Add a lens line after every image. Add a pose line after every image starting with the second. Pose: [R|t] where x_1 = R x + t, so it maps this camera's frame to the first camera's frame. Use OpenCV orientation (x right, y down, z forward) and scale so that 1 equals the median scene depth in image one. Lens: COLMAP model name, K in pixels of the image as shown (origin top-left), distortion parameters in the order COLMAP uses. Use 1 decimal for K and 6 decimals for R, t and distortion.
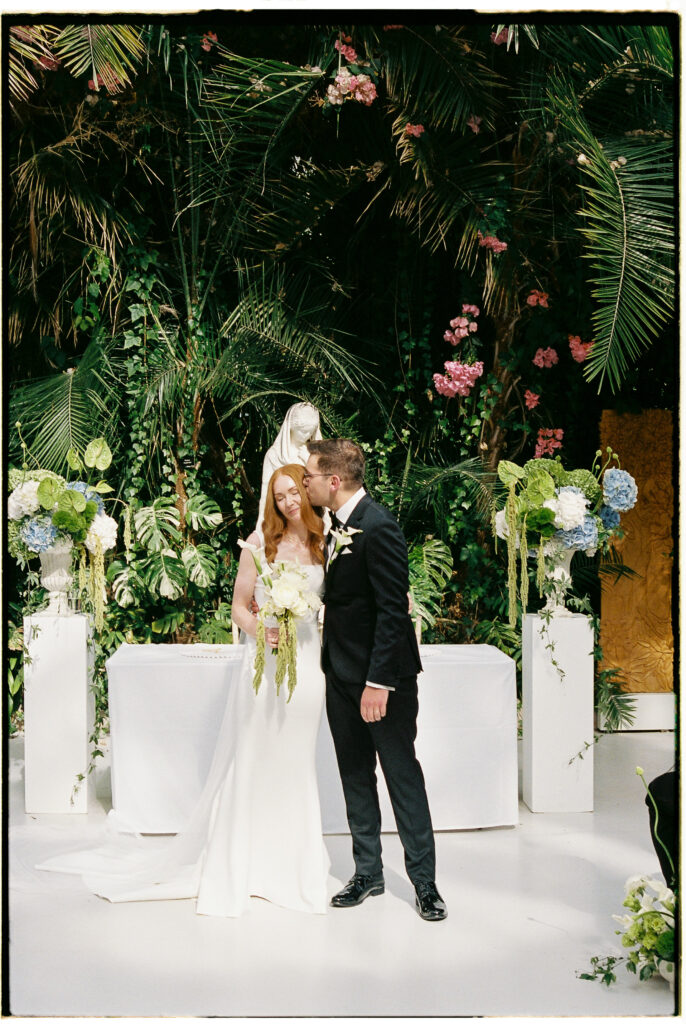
lens RADIAL K [[1268.5, 0, 343.0], [0, 1268.5, 512.0], [0, 0, 1]] dist [-0.113765, 0.056960]
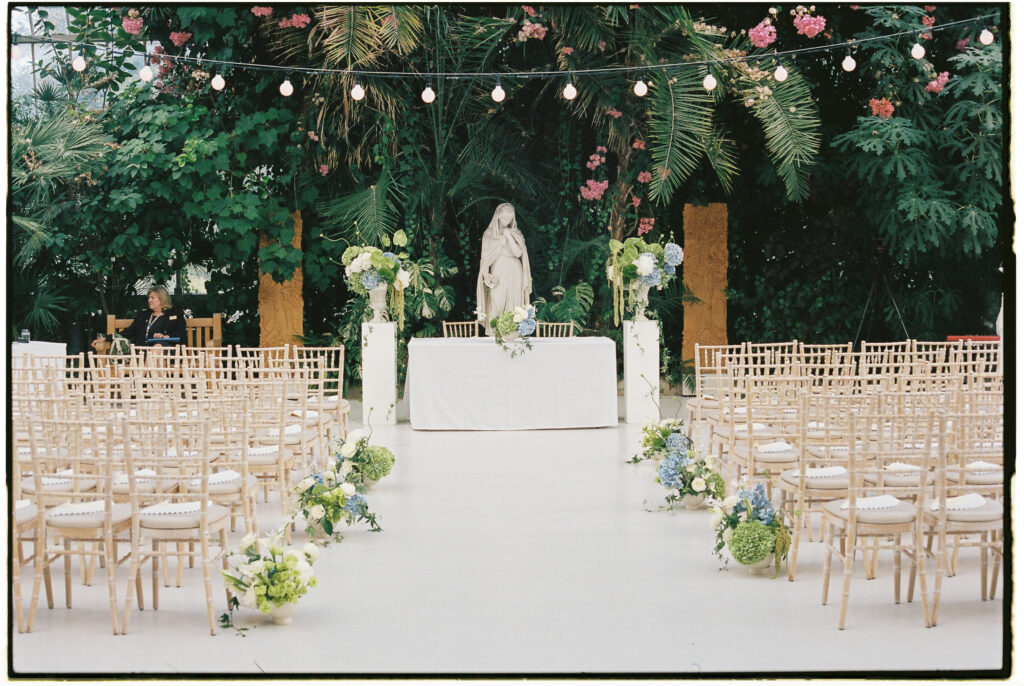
lens RADIAL K [[1268.5, 0, 512.0], [0, 1268.5, 343.0], [0, 0, 1]] dist [-0.113765, 0.056960]
pose [[0.999818, -0.006507, -0.017941, 0.007272], [0.007650, 0.997895, 0.064394, -0.007609], [0.017484, -0.064520, 0.997763, -0.758228]]
